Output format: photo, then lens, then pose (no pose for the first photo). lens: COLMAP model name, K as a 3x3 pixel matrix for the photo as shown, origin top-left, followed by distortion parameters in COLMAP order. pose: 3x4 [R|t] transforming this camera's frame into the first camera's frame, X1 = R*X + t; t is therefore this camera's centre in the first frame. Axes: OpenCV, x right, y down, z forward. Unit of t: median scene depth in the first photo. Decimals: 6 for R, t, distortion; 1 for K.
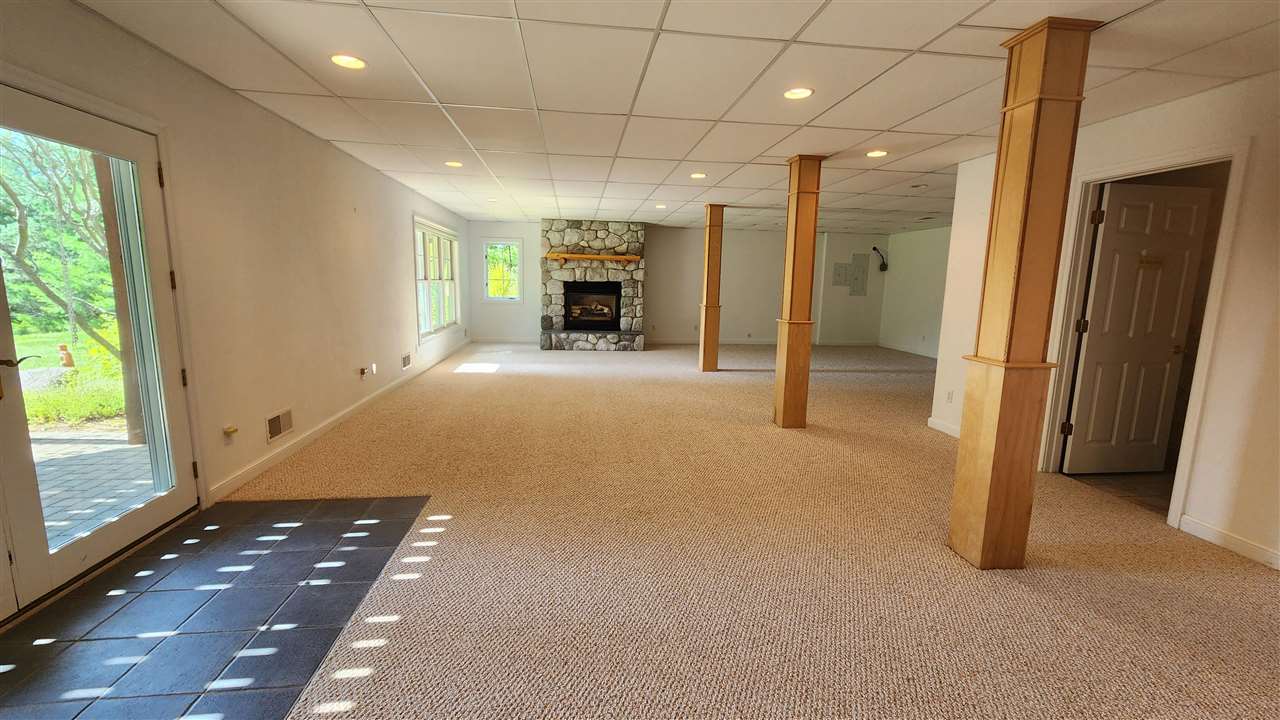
lens RADIAL K [[523.4, 0, 643.1], [0, 523.4, 359.8], [0, 0, 1]] dist [-0.003898, -0.000148]
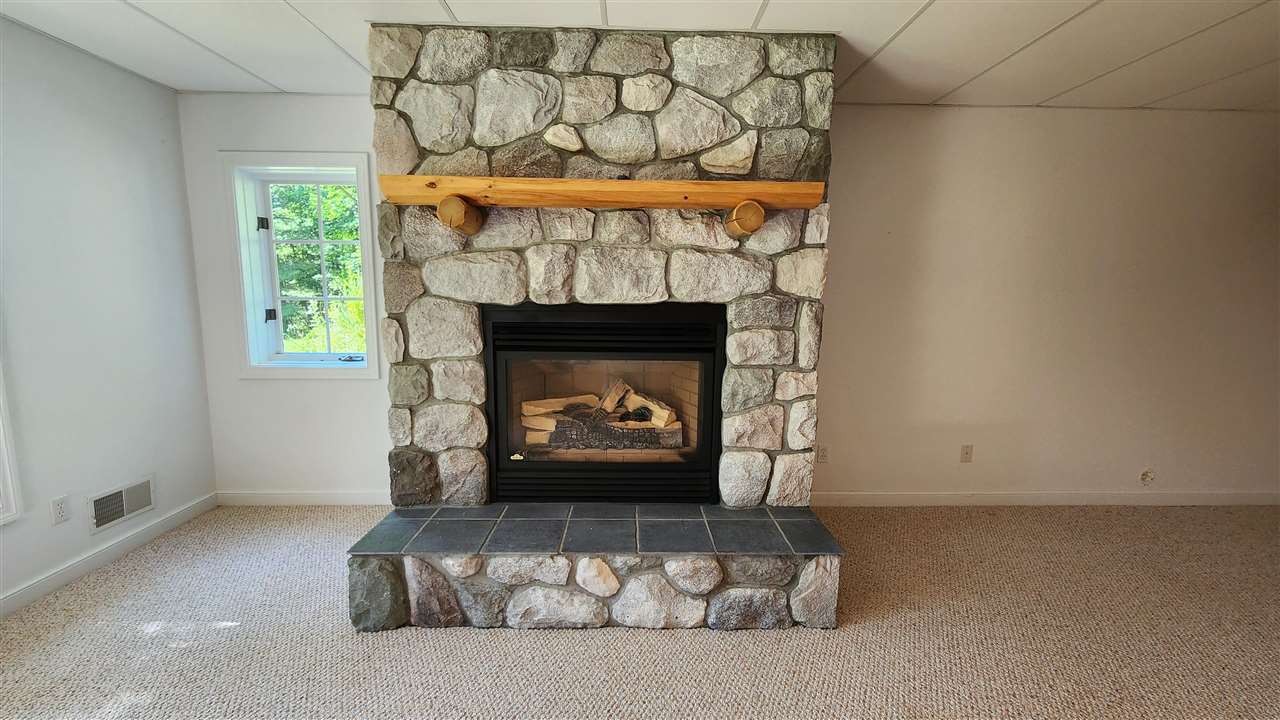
lens RADIAL K [[523.4, 0, 638.7], [0, 523.4, 360.8], [0, 0, 1]] dist [-0.003898, -0.000148]
pose [[0.994872, -0.001072, -0.101135, -0.057627], [-0.002165, 0.999489, -0.031889, -0.118038], [0.101117, 0.031945, 0.994362, 0.776734]]
